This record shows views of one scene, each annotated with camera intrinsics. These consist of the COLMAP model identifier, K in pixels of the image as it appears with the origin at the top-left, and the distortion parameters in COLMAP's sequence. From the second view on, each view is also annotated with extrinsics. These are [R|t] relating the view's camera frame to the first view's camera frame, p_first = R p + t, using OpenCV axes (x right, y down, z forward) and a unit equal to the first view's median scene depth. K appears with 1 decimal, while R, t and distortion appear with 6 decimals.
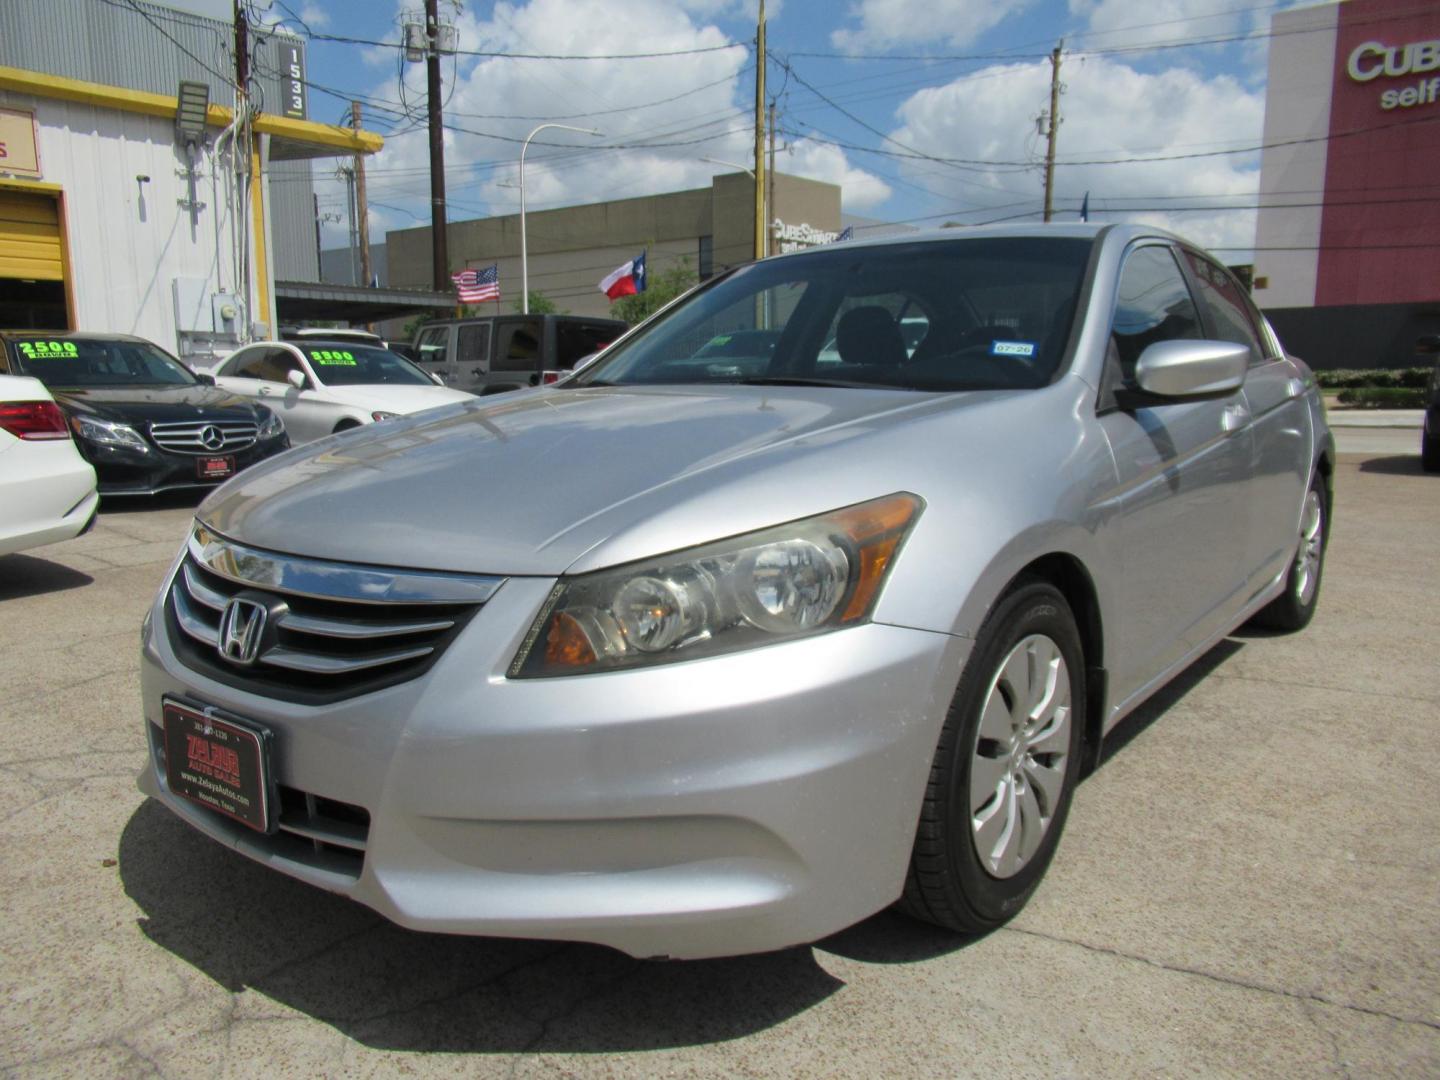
lens RADIAL K [[1083.3, 0, 713.1], [0, 1083.3, 546.0], [0, 0, 1]] dist [0.003135, -0.010347]
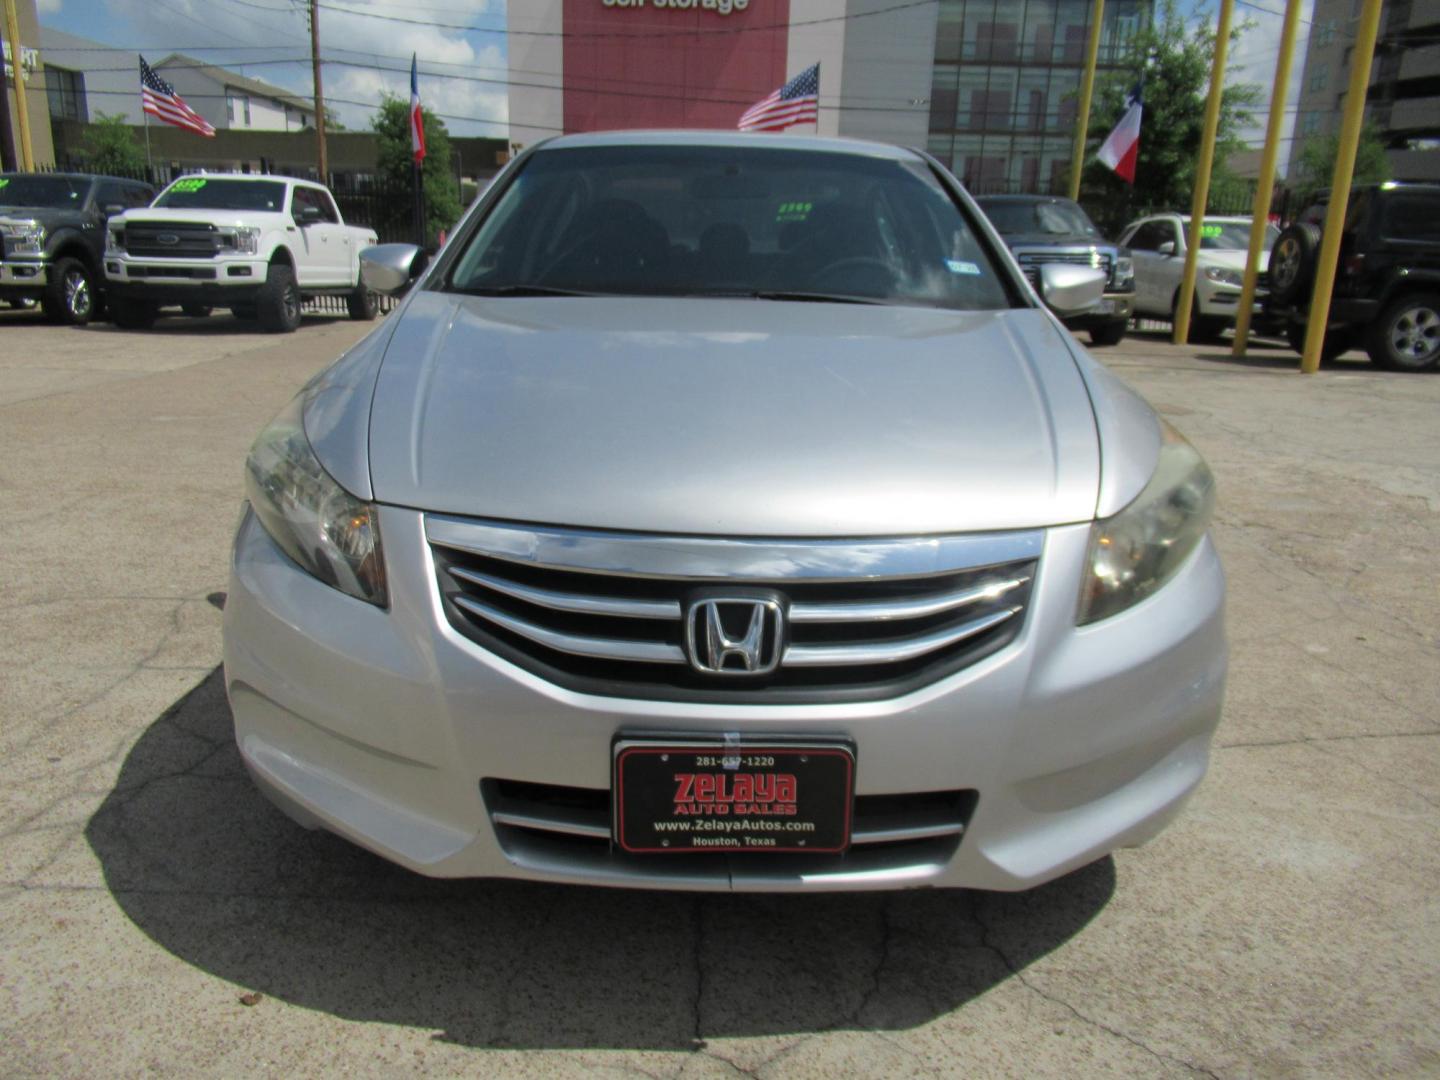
lens RADIAL K [[1086.4, 0, 716.7], [0, 1086.4, 545.8], [0, 0, 1]] dist [-0.008723, 0.002657]
pose [[0.778128, -0.140700, 0.612144, -0.562038], [0.064957, 0.987388, 0.144379, -0.065942], [-0.624738, -0.072582, 0.777453, 0.220297]]
